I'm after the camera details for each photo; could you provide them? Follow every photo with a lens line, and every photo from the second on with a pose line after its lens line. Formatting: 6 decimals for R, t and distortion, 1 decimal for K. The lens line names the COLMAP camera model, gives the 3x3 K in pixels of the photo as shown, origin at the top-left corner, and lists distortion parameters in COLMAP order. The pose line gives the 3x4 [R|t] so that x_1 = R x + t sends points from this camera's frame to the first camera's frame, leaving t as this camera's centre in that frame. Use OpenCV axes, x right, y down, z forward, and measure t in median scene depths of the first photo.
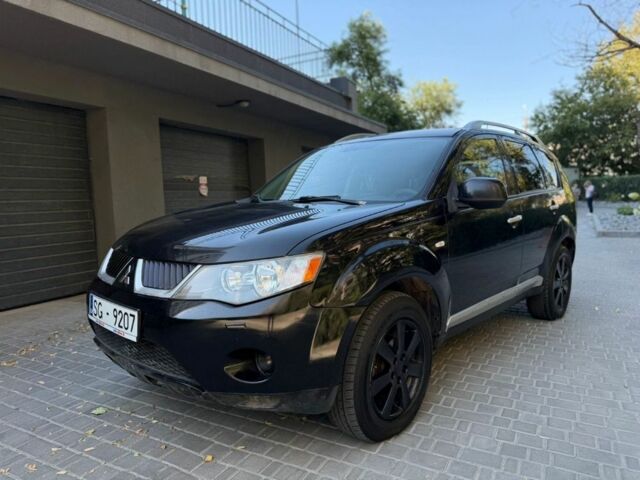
lens RADIAL K [[440.6, 0, 321.2], [0, 440.6, 236.9], [0, 0, 1]] dist [0.007553, -0.000792]
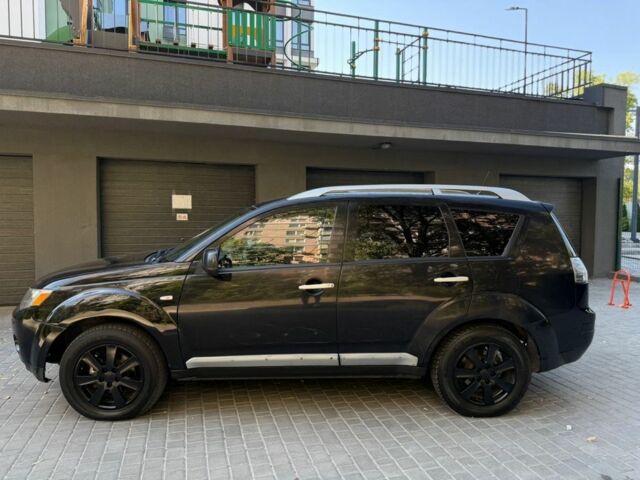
lens RADIAL K [[440.6, 0, 324.6], [0, 440.6, 242.0], [0, 0, 1]] dist [0.007553, -0.000792]
pose [[0.716527, 0.074384, -0.693582, 0.891820], [-0.088431, 0.995962, 0.015458, -0.123420], [0.691931, 0.050258, 0.720212, 0.220128]]
